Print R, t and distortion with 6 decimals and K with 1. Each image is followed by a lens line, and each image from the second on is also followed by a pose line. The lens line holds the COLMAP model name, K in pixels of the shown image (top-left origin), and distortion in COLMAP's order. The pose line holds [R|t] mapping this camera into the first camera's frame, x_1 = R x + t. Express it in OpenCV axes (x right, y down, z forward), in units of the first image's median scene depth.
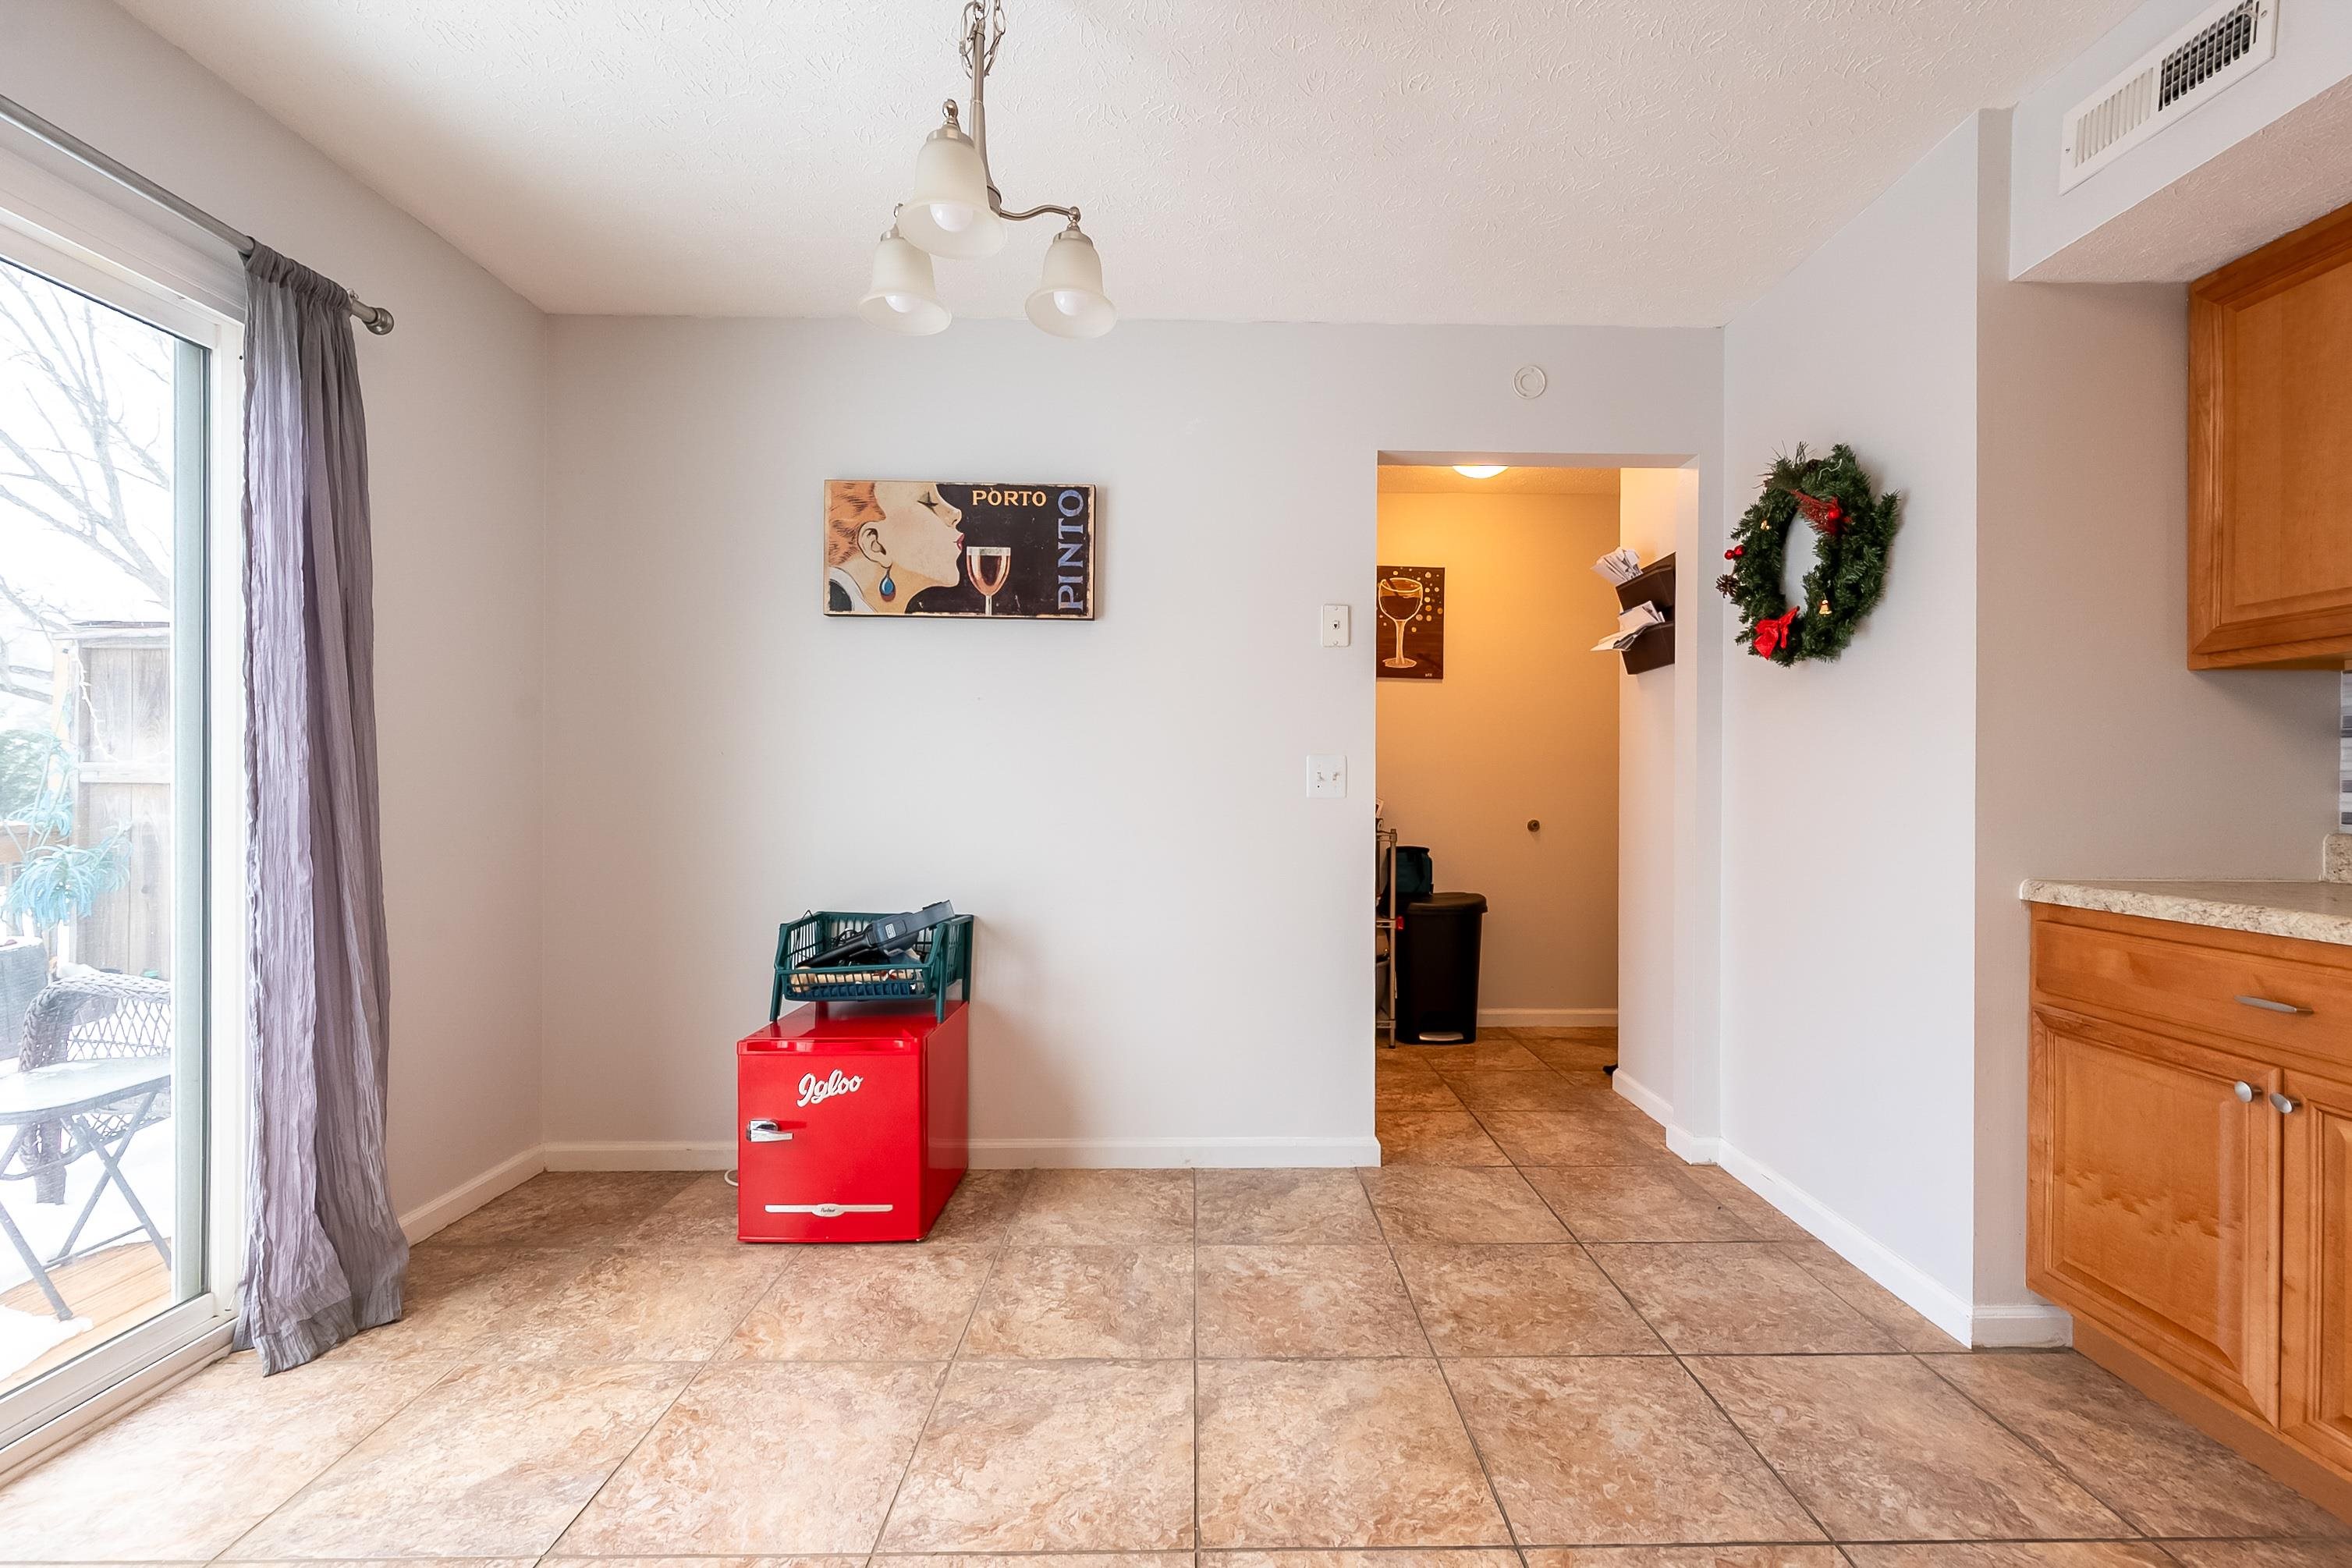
lens RADIAL K [[963.0, 0, 1208.5], [0, 963.0, 787.5], [0, 0, 1]] dist [0.000515, 0.000023]
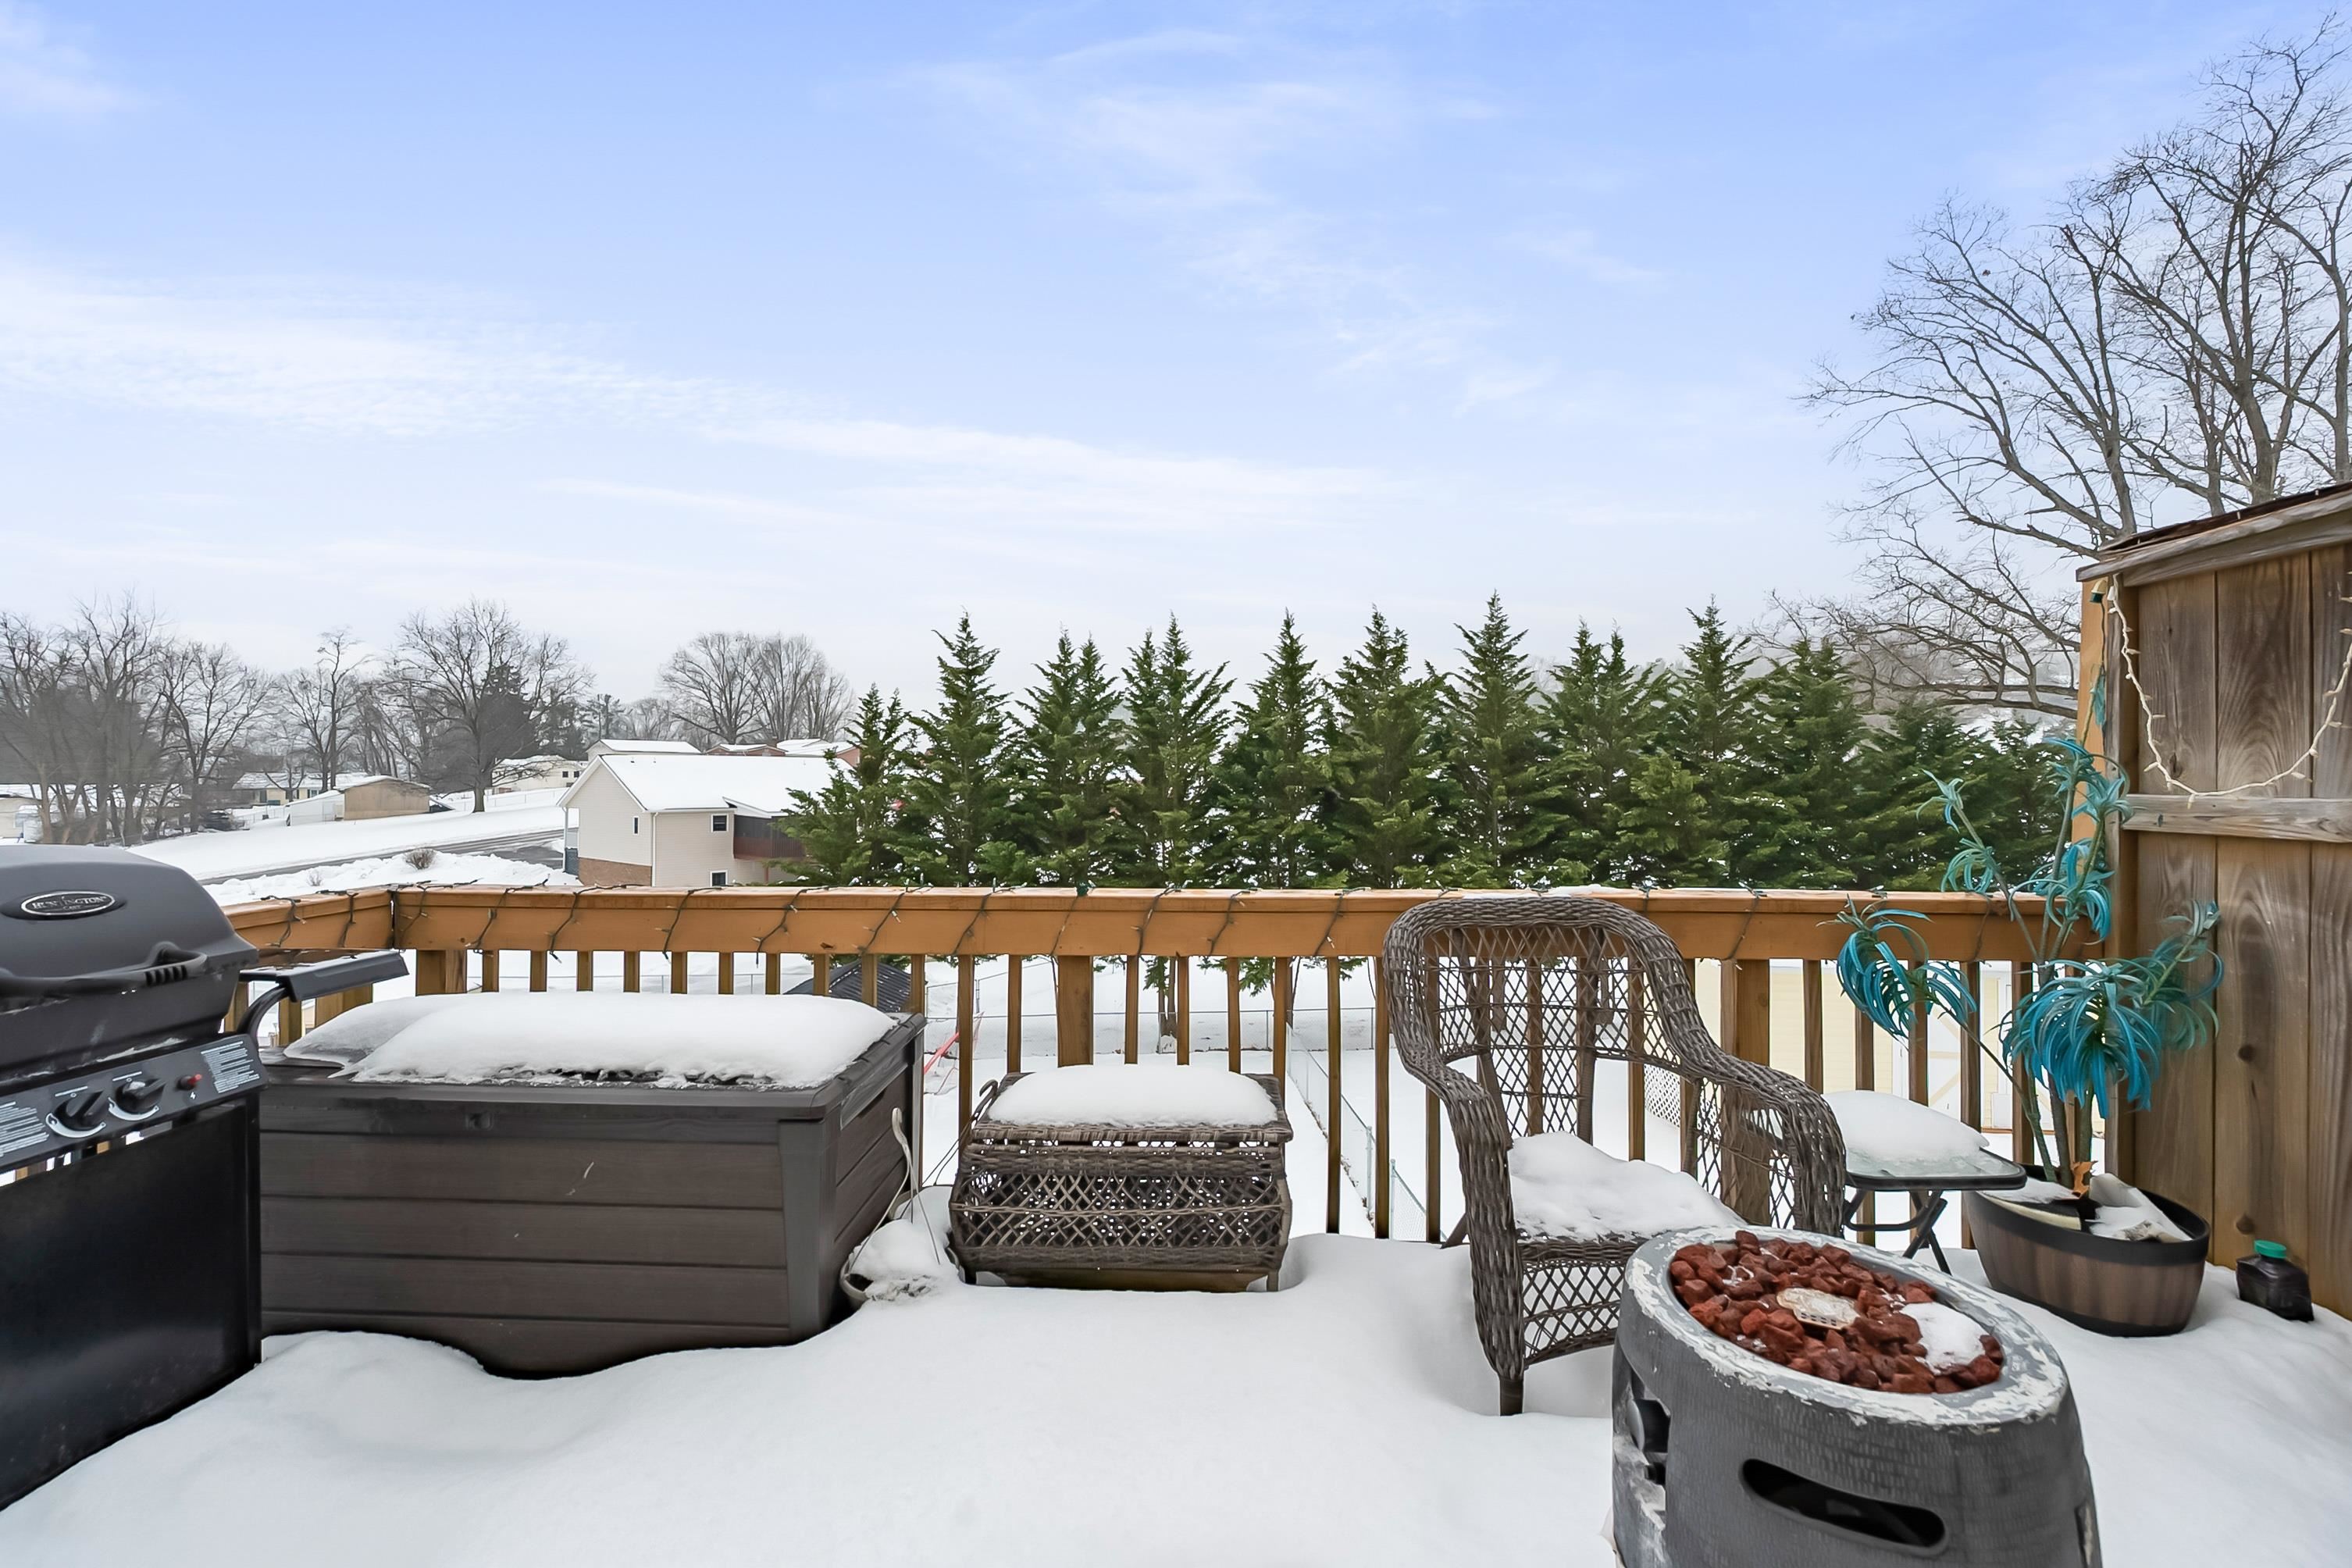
lens RADIAL K [[950.7, 0, 1175.1], [0, 950.7, 774.8], [0, 0, 1]] dist [0.000128, 0.000023]
pose [[-0.060547, -0.012688, -0.998085, -0.973729], [-0.006802, 0.999901, -0.012299, -0.043941], [0.998142, 0.006045, -0.060627, 0.805112]]
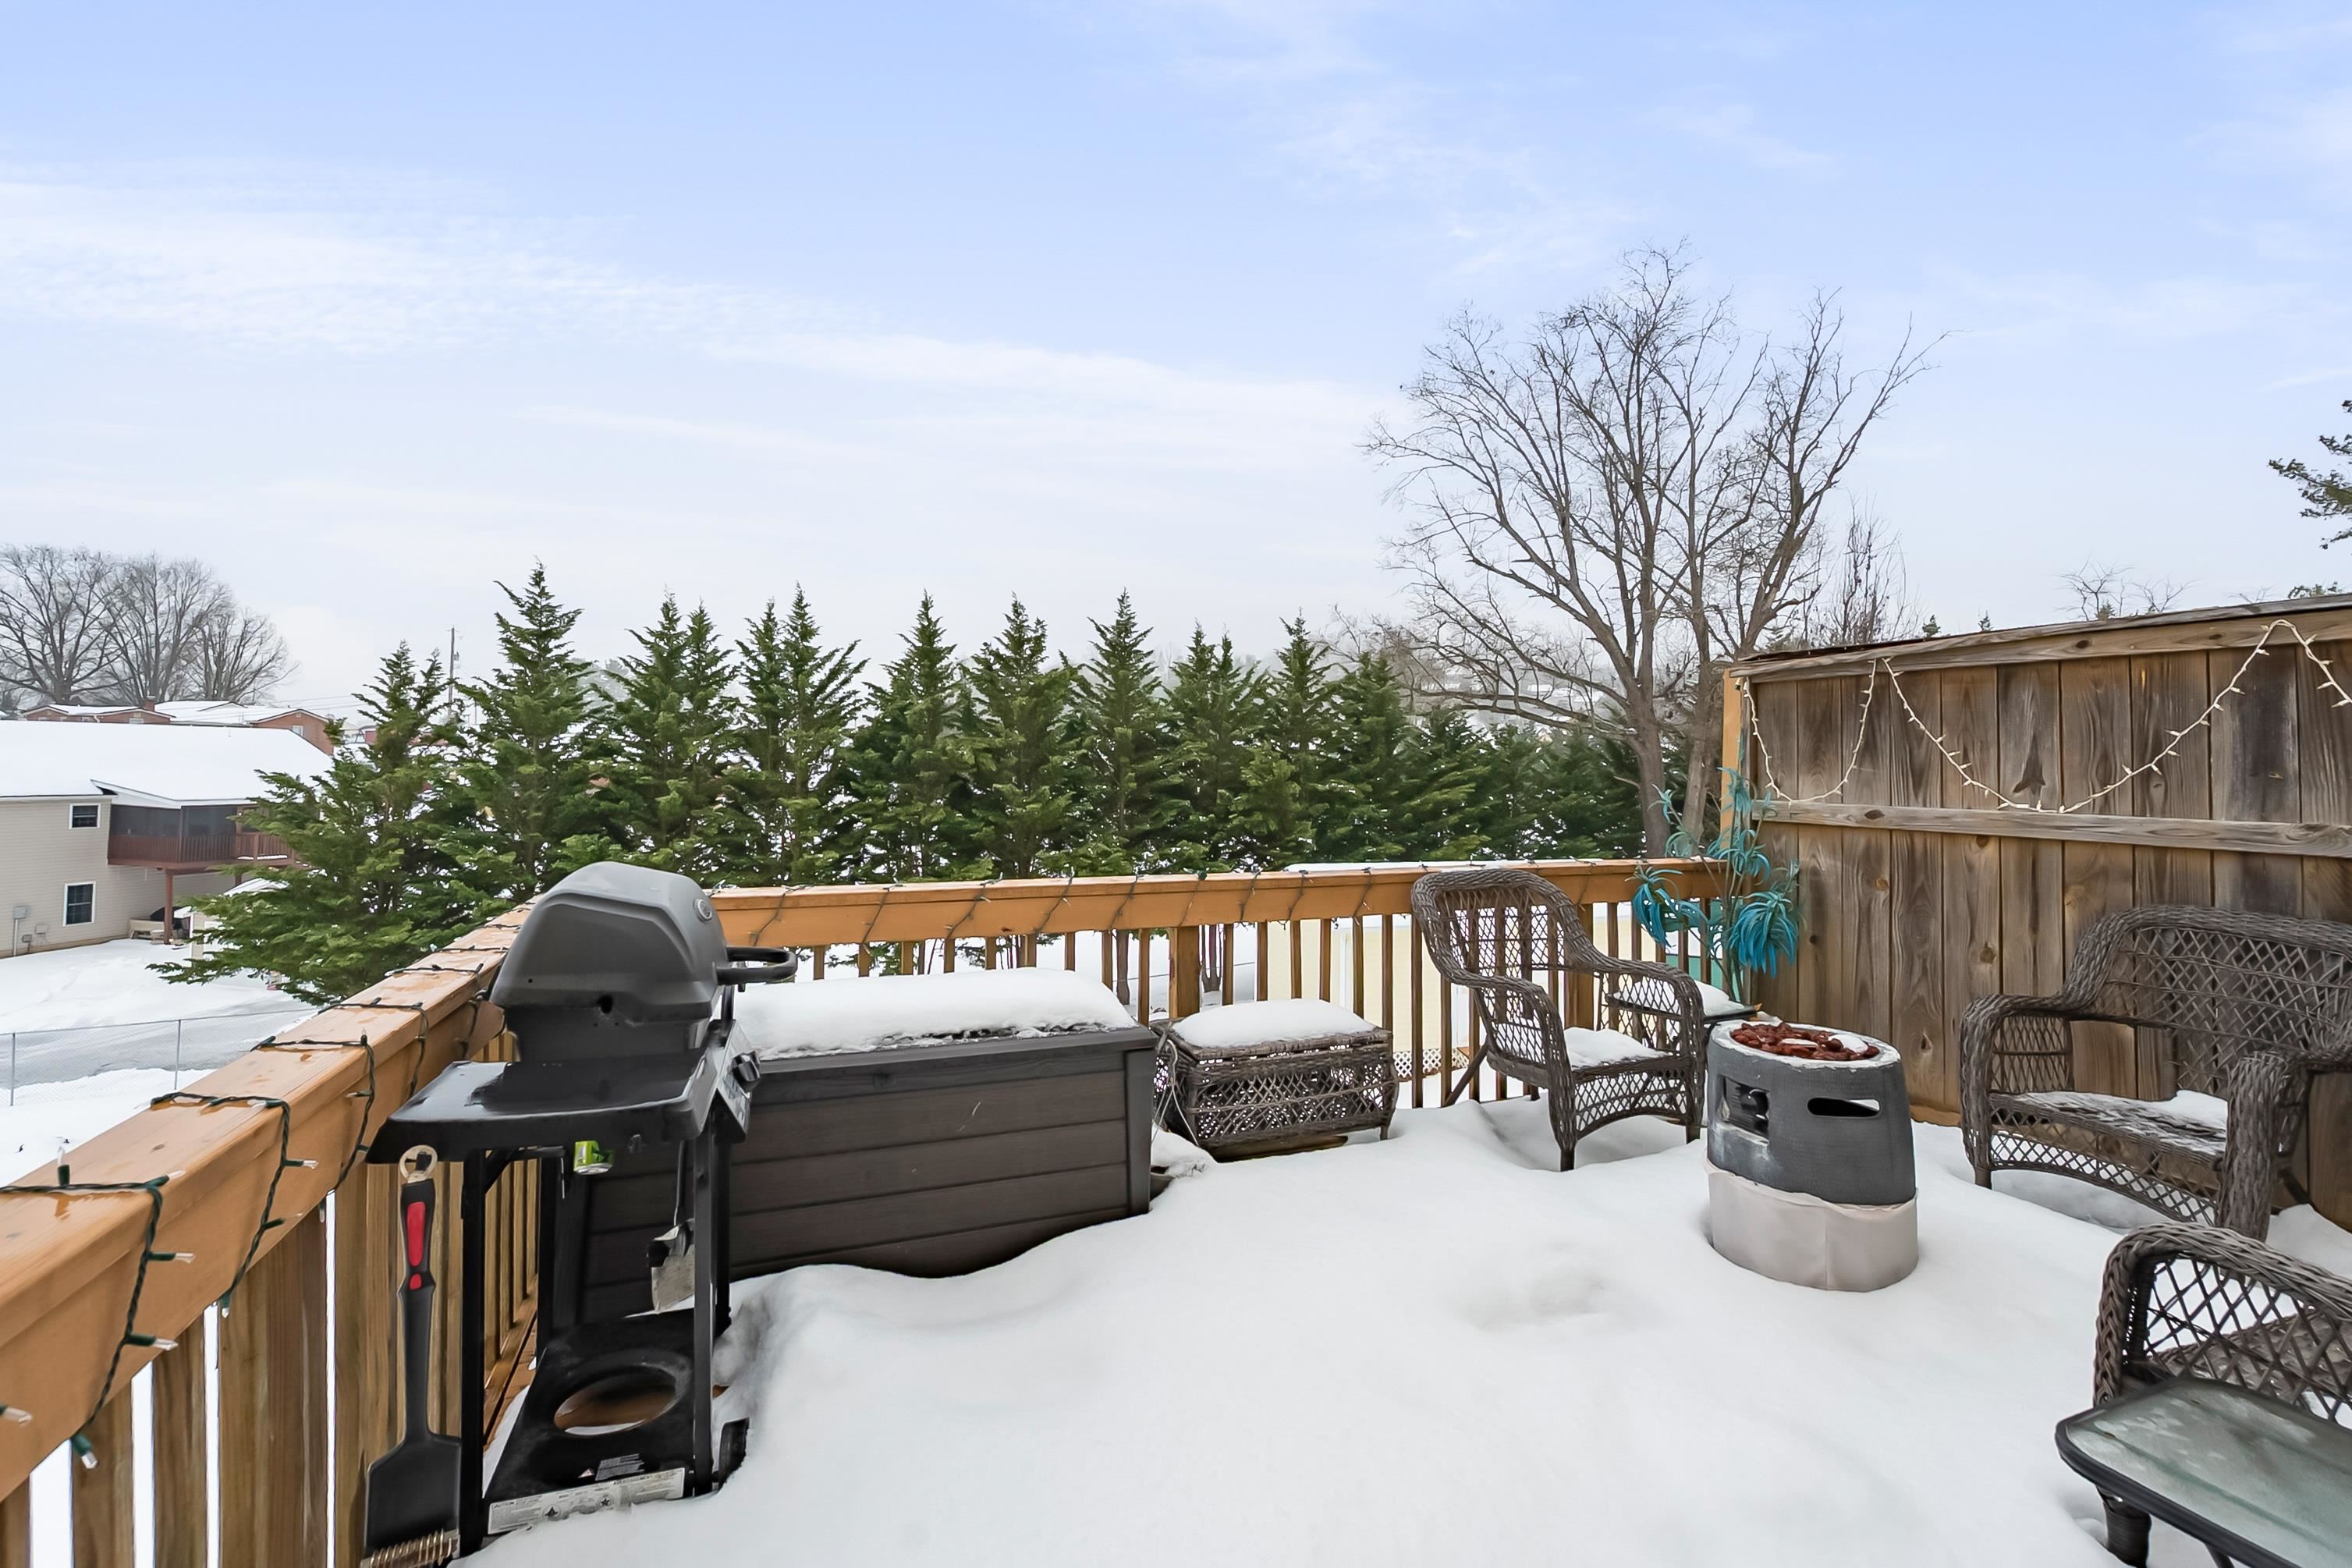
lens RADIAL K [[990.3, 0, 1157.6], [0, 990.3, 734.5], [0, 0, 1]] dist [0.000134, 0.000749]
pose [[0.344175, -0.032311, -0.938350, -0.704127], [-0.013434, 0.999136, -0.039332, -0.073652], [0.938810, 0.026143, 0.343443, 0.134568]]
